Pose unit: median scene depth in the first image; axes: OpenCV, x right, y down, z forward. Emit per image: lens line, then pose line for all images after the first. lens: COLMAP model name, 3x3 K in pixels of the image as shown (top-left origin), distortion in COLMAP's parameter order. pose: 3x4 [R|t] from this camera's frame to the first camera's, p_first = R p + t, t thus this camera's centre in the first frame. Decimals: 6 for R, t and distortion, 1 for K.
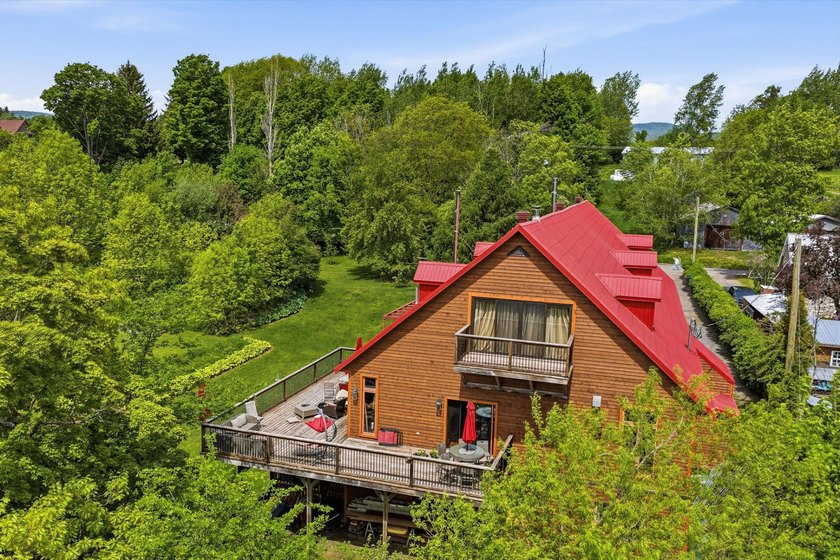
lens RADIAL K [[698.0, 0, 420.0], [0, 698.0, 280.0], [0, 0, 1]] dist [-0.042110, 0.118271]
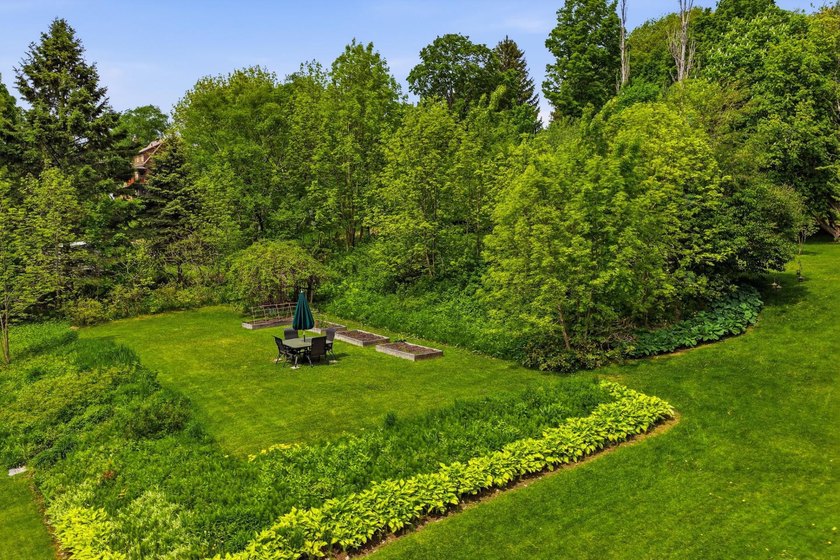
lens RADIAL K [[698.0, 0, 420.0], [0, 698.0, 280.0], [0, 0, 1]] dist [-0.042110, 0.118271]
pose [[0.845697, 0.020474, -0.533270, -0.128483], [-0.052688, 0.997585, -0.045255, 0.047189], [0.531056, 0.066369, 0.844733, 0.595123]]
